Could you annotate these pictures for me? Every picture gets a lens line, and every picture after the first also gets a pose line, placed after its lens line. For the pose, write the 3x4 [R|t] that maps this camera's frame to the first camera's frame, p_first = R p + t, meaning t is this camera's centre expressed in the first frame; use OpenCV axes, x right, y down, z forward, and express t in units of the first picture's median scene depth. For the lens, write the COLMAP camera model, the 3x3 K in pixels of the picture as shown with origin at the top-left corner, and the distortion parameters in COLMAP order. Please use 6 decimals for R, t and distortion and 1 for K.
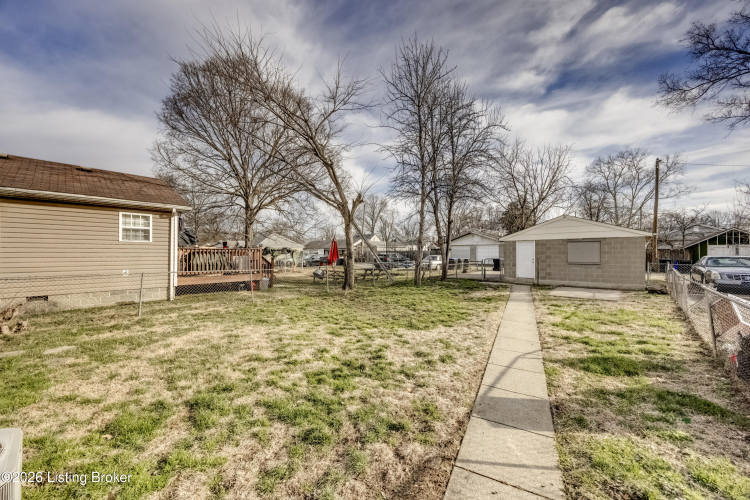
lens RADIAL K [[292.2, 0, 372.1], [0, 292.2, 252.2], [0, 0, 1]] dist [0.000018, 0.000007]
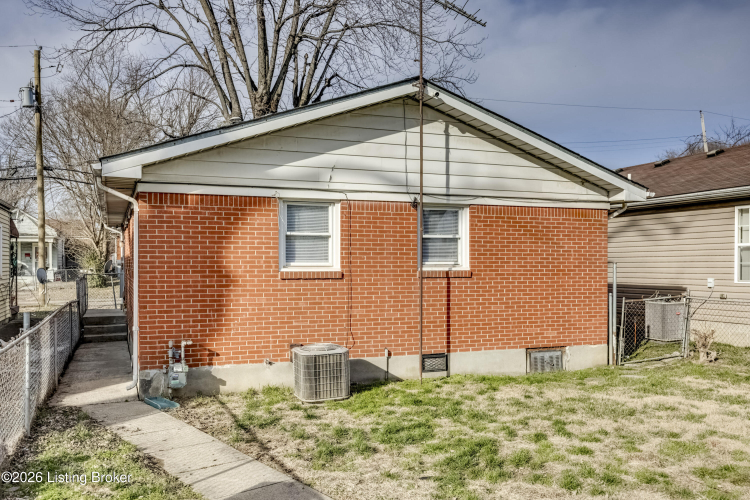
lens RADIAL K [[672.3, 0, 381.3], [0, 672.3, 275.3], [0, 0, 1]] dist [-0.004268, 0.007422]
pose [[-0.442986, 0.014513, -0.896411, 0.669876], [0.003587, 0.999890, 0.014416, -0.006033], [0.896521, 0.003171, -0.442989, 0.727488]]
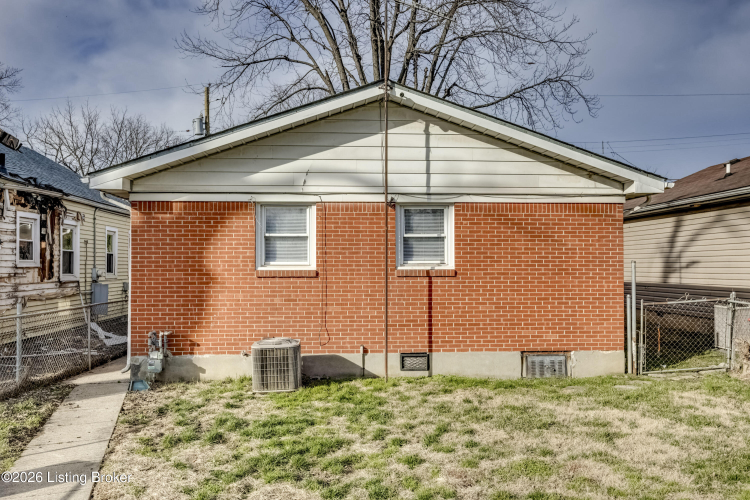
lens RADIAL K [[631.4, 0, 375.2], [0, 631.4, 261.4], [0, 0, 1]] dist [-0.004192, 0.001687]
pose [[-0.701120, -0.005006, -0.713026, 0.396786], [0.004490, 0.999925, -0.011435, 0.001414], [0.713029, -0.011219, -0.701045, 1.035055]]
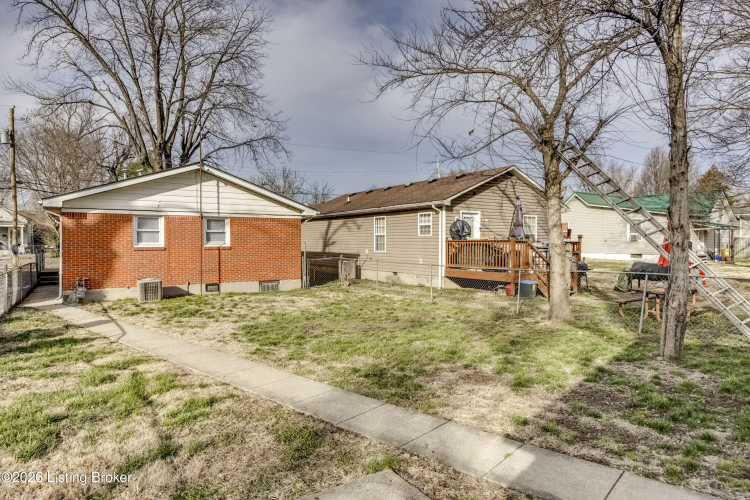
lens RADIAL K [[459.7, 0, 375.9], [0, 459.7, 247.0], [0, 0, 1]] dist [-0.002283, -0.000551]
pose [[-0.258820, 0.012066, -0.965850, 1.180722], [0.003619, 0.999927, 0.011522, -0.014167], [0.965919, -0.000513, -0.258845, 1.418905]]
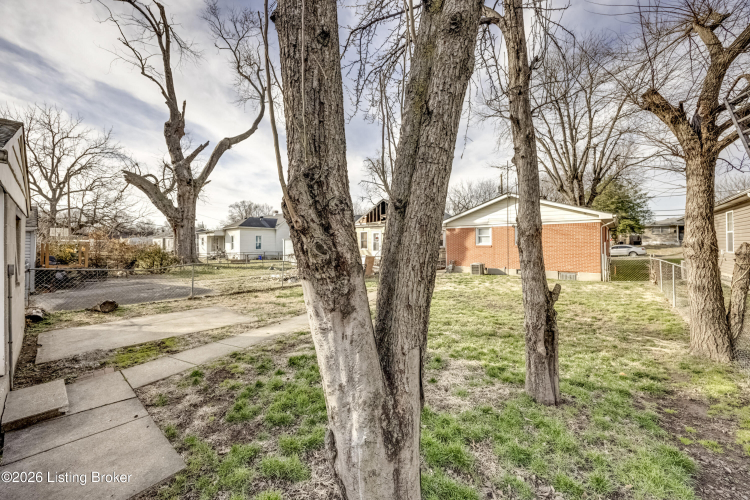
lens RADIAL K [[288.8, 0, 374.2], [0, 288.8, 241.1], [0, 0, 1]] dist [0.003759, -0.002016]
pose [[-0.999802, 0.006076, -0.018948, 0.477969], [0.006272, 0.999927, -0.010296, -0.008263], [0.018884, -0.010412, -0.999767, 2.090606]]
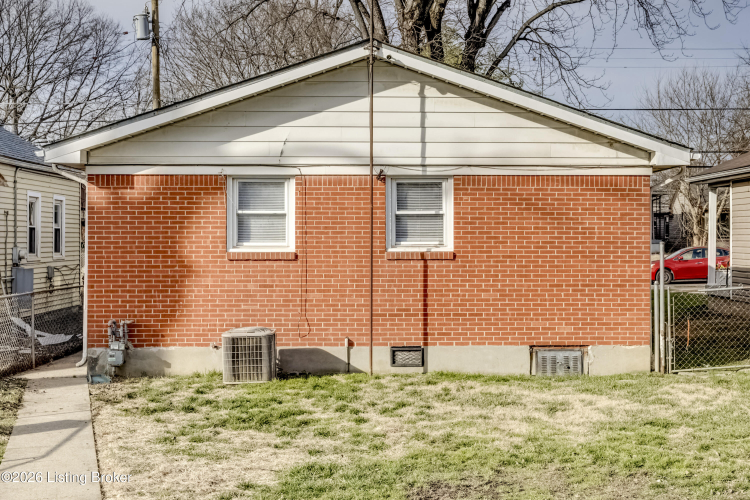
lens RADIAL K [[1182.3, 0, 435.7], [0, 1182.3, 241.0], [0, 0, 1]] dist [-0.004035, 0.000000]
pose [[-0.713176, 0.000174, -0.700985, 0.828340], [0.002594, 0.999994, -0.002391, -0.009167], [0.700980, -0.003523, -0.713172, 1.673317]]
